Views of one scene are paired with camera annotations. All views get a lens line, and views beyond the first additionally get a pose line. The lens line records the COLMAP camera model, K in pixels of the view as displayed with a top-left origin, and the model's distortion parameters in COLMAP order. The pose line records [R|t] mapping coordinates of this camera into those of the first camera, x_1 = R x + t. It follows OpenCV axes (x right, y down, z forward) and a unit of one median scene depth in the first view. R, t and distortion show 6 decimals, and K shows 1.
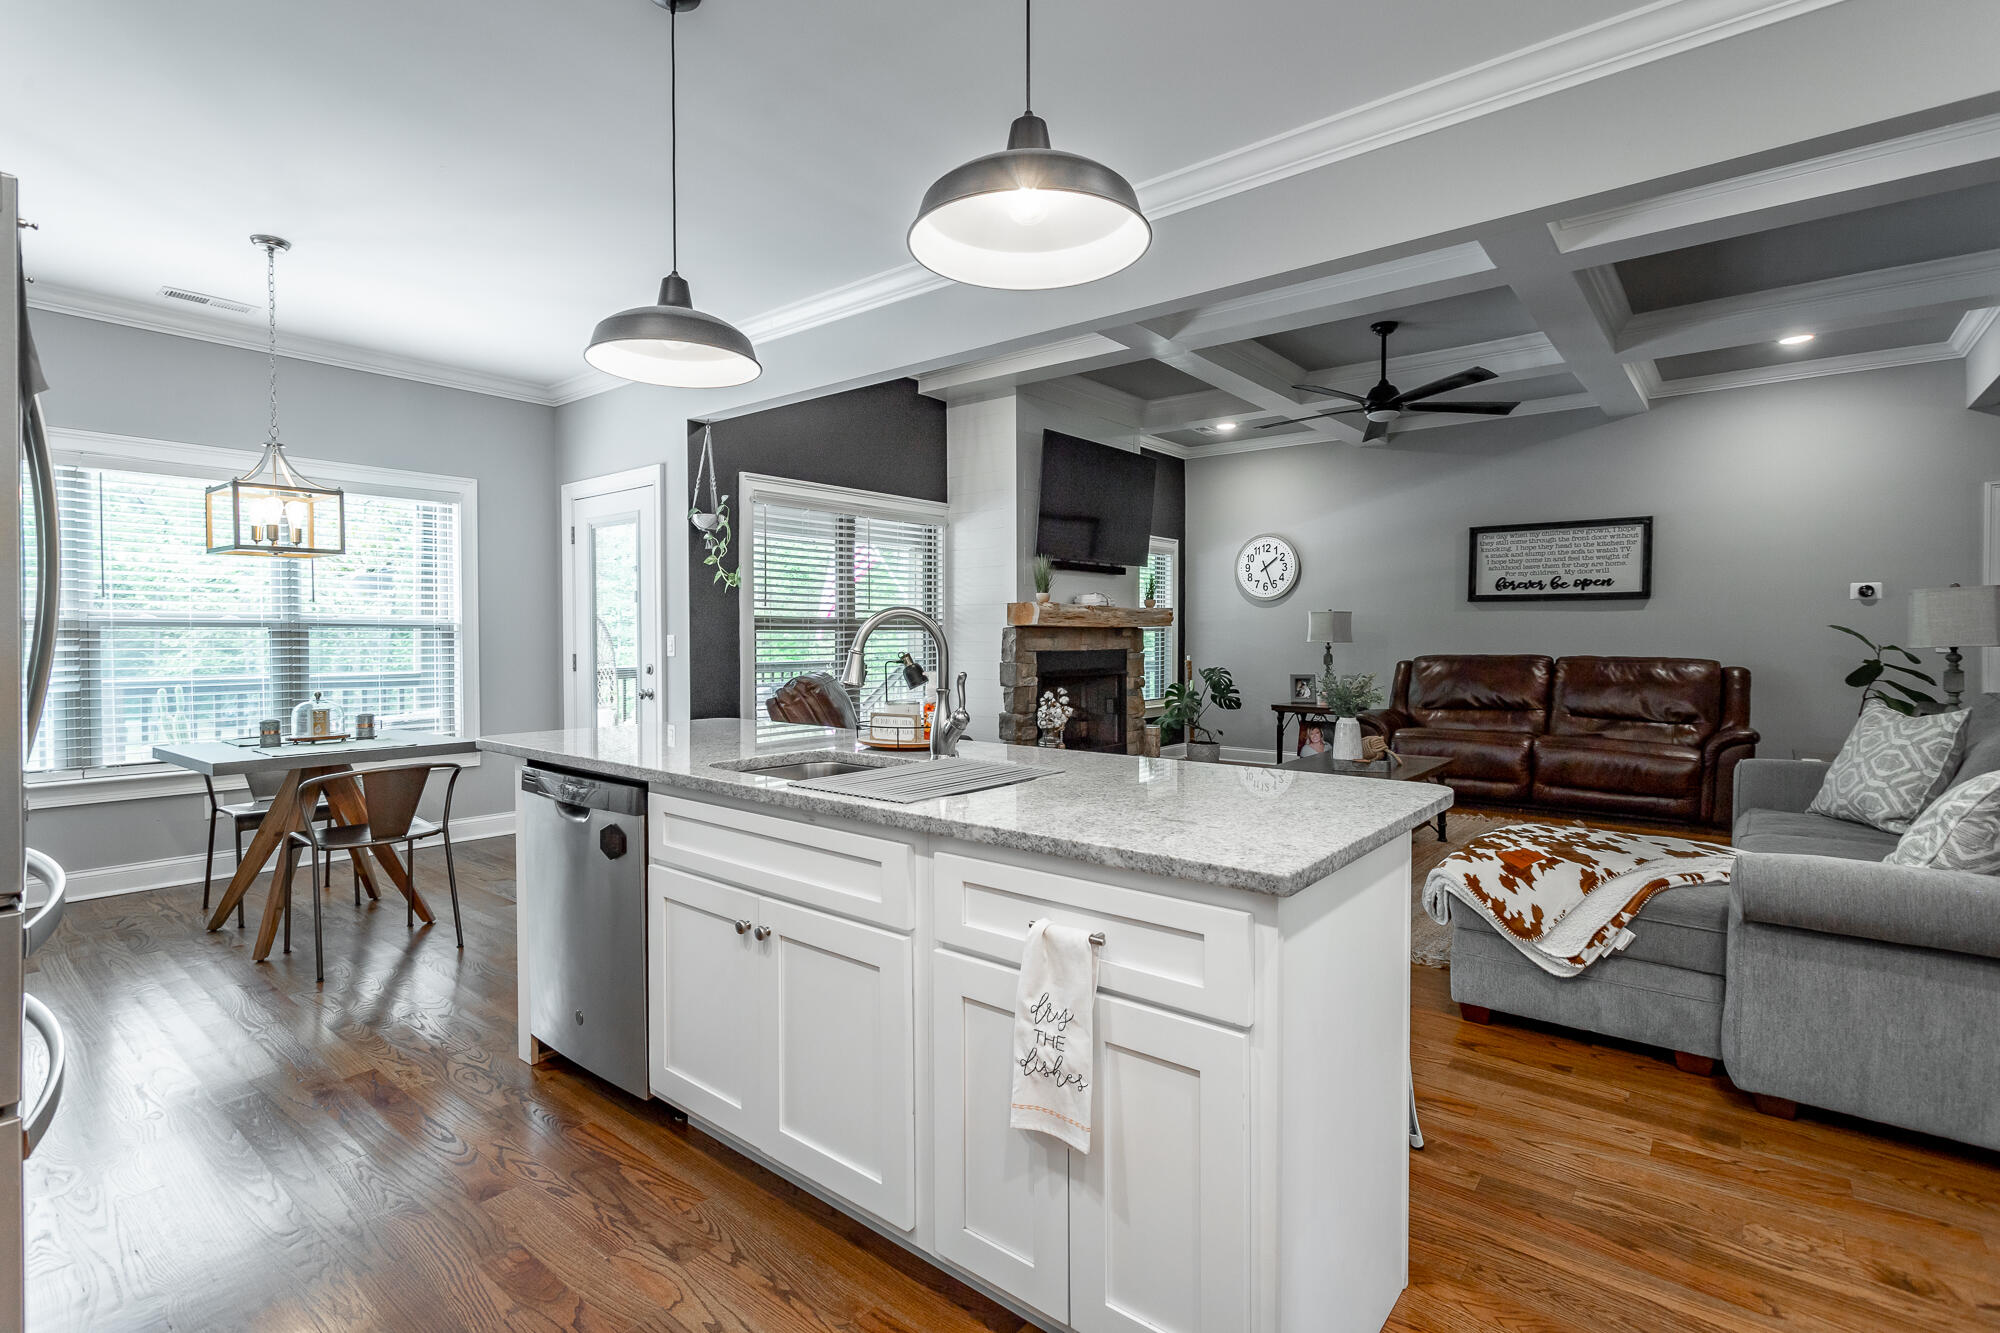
lens RADIAL K [[947.4, 0, 999.0], [0, 947.4, 646.3], [0, 0, 1]] dist [-0.001132, 0.000457]
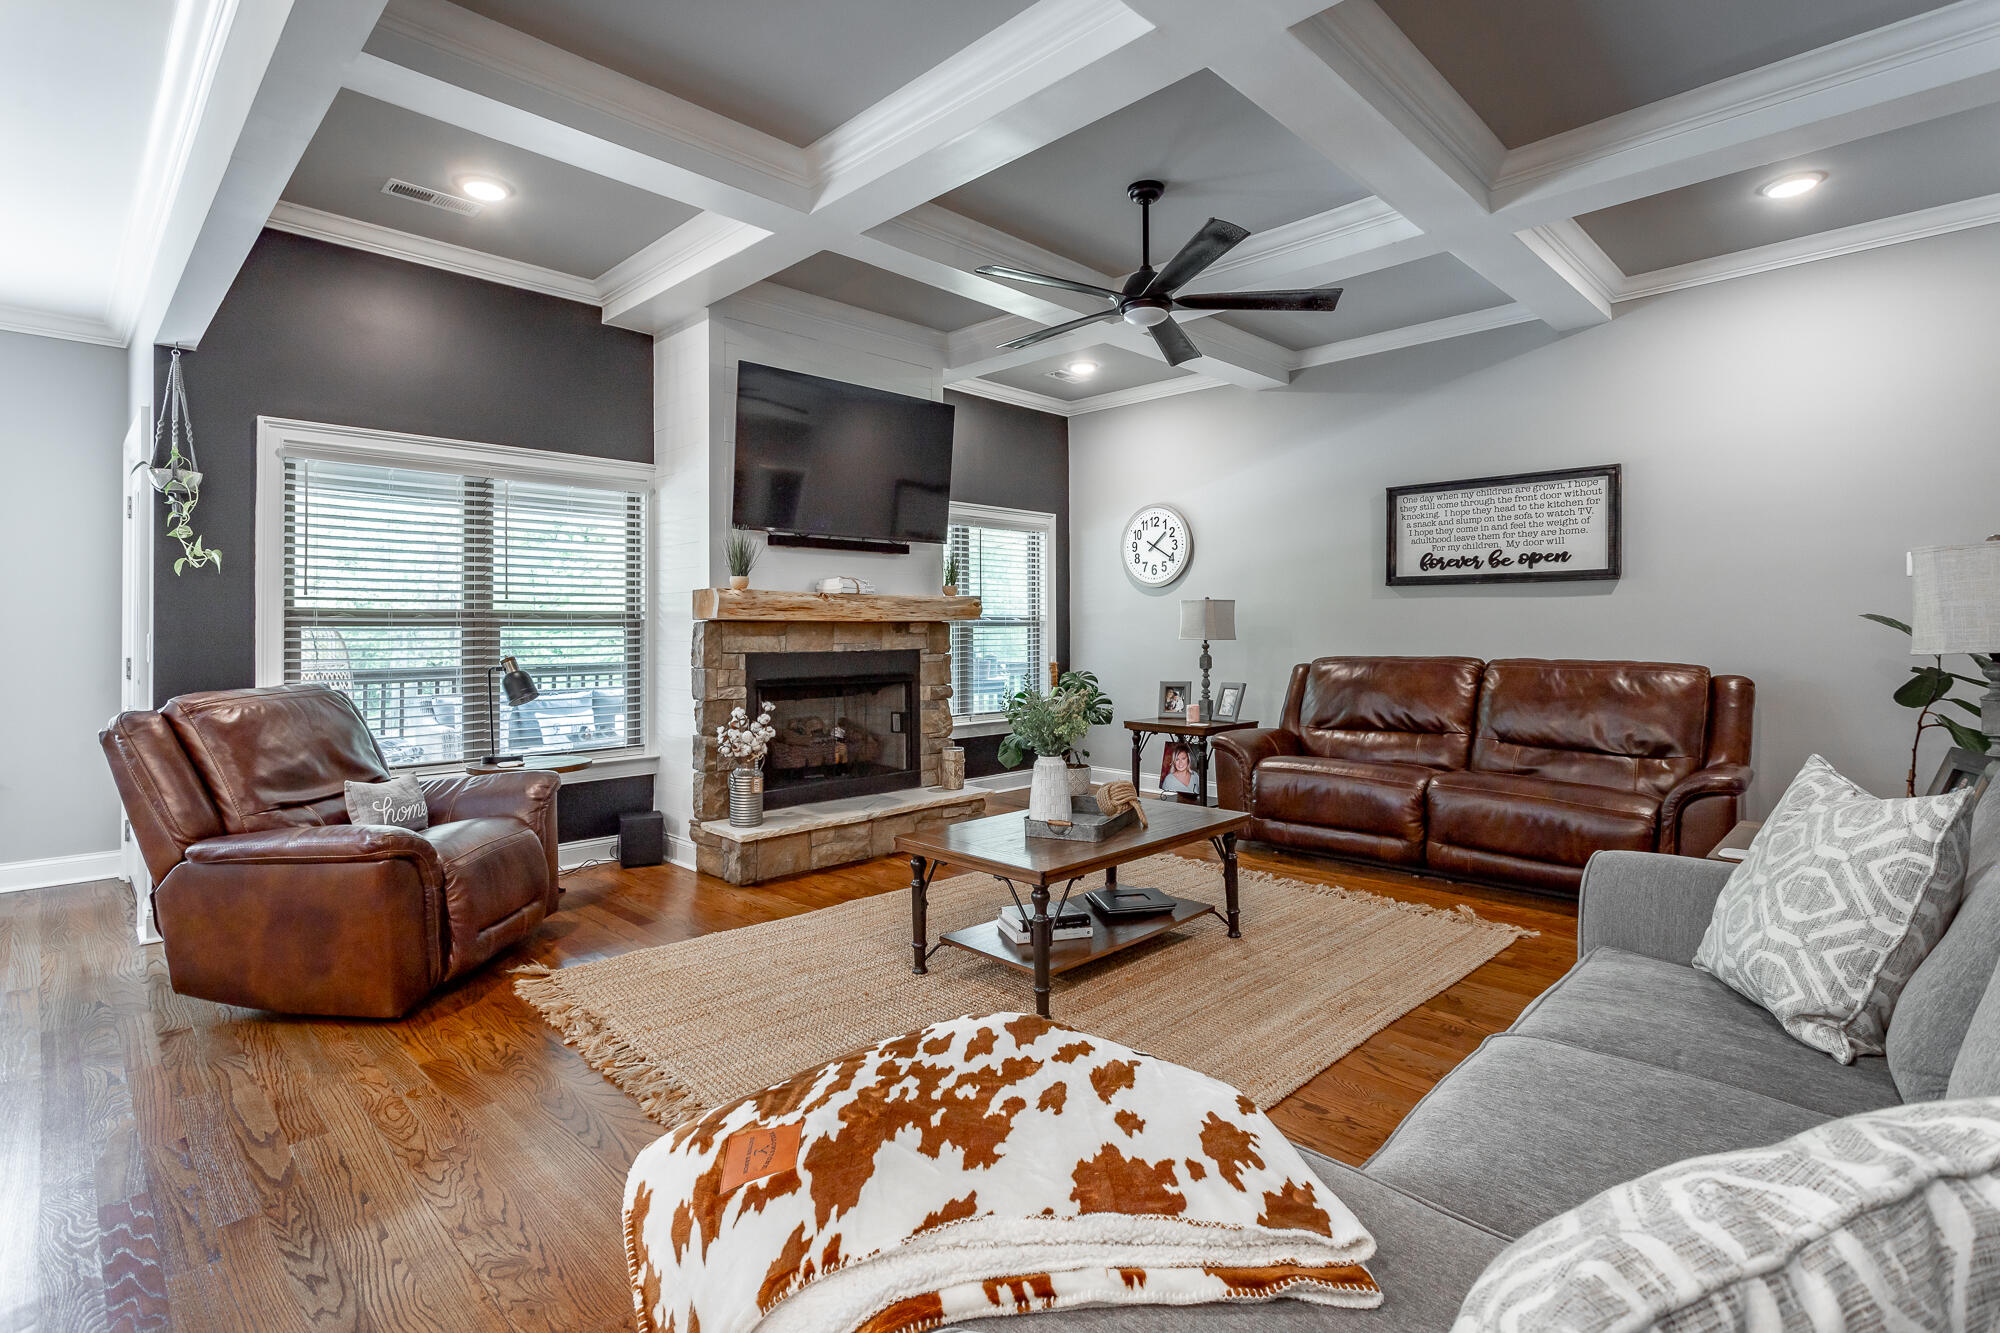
lens RADIAL K [[953.7, 0, 1000.1], [0, 953.7, 610.5], [0, 0, 1]] dist [0.000460, -0.000229]
pose [[0.995217, -0.004955, -0.097561, 0.303299], [0.001844, 0.999488, -0.031947, -0.004158], [0.097669, 0.031614, 0.994717, 0.246212]]
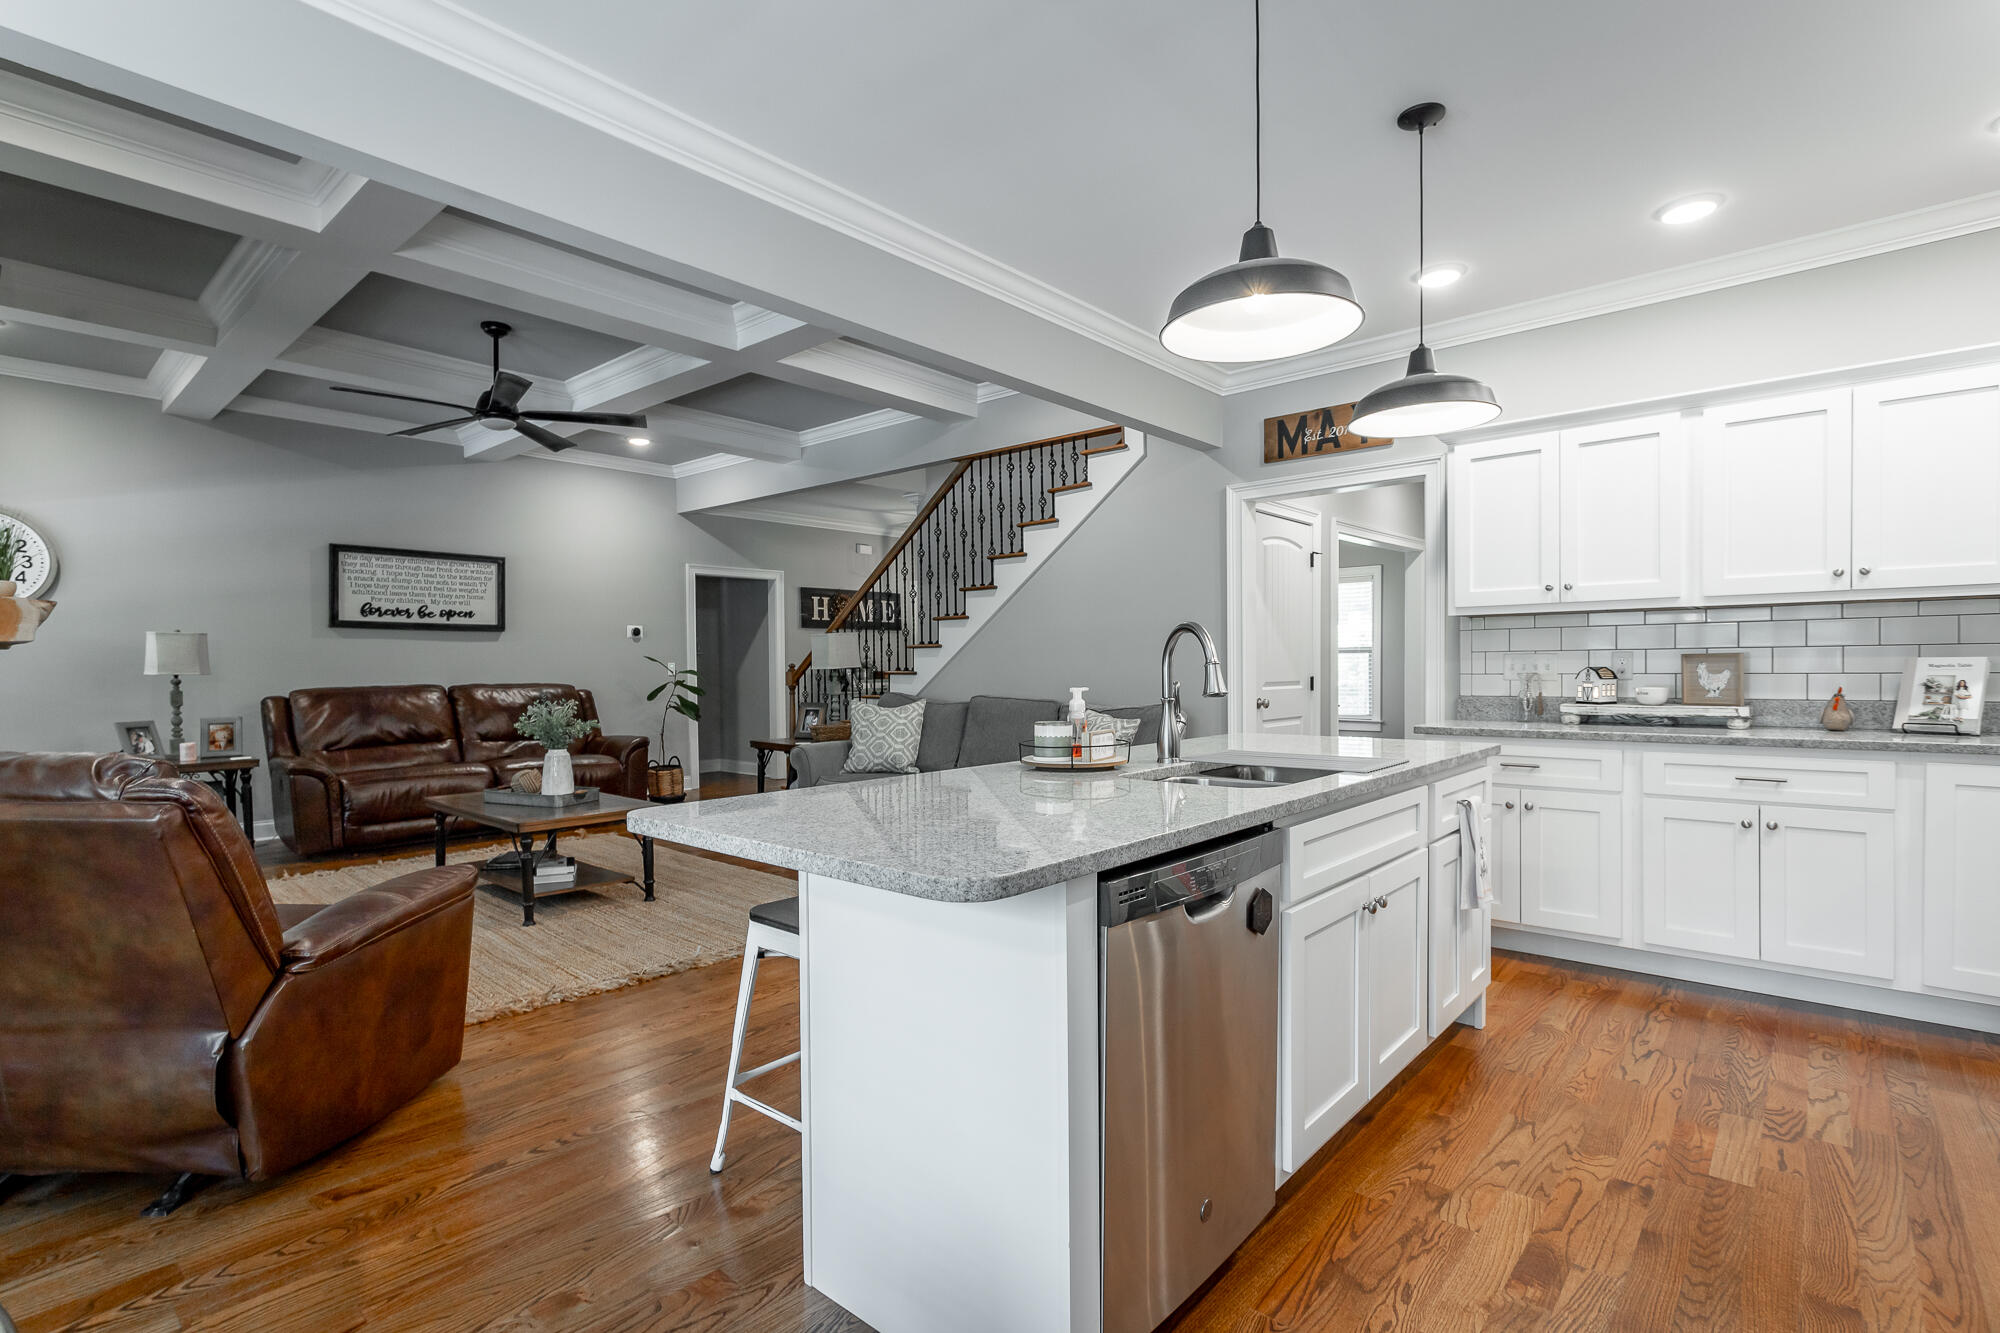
lens RADIAL K [[947.7, 0, 968.4], [0, 947.7, 673.0], [0, 0, 1]] dist [-0.002880, -0.000406]
pose [[0.050020, -0.008914, 0.998708, -0.414299], [0.020489, 0.999759, 0.007897, 0.001063], [-0.998538, 0.020067, 0.050190, 0.417132]]
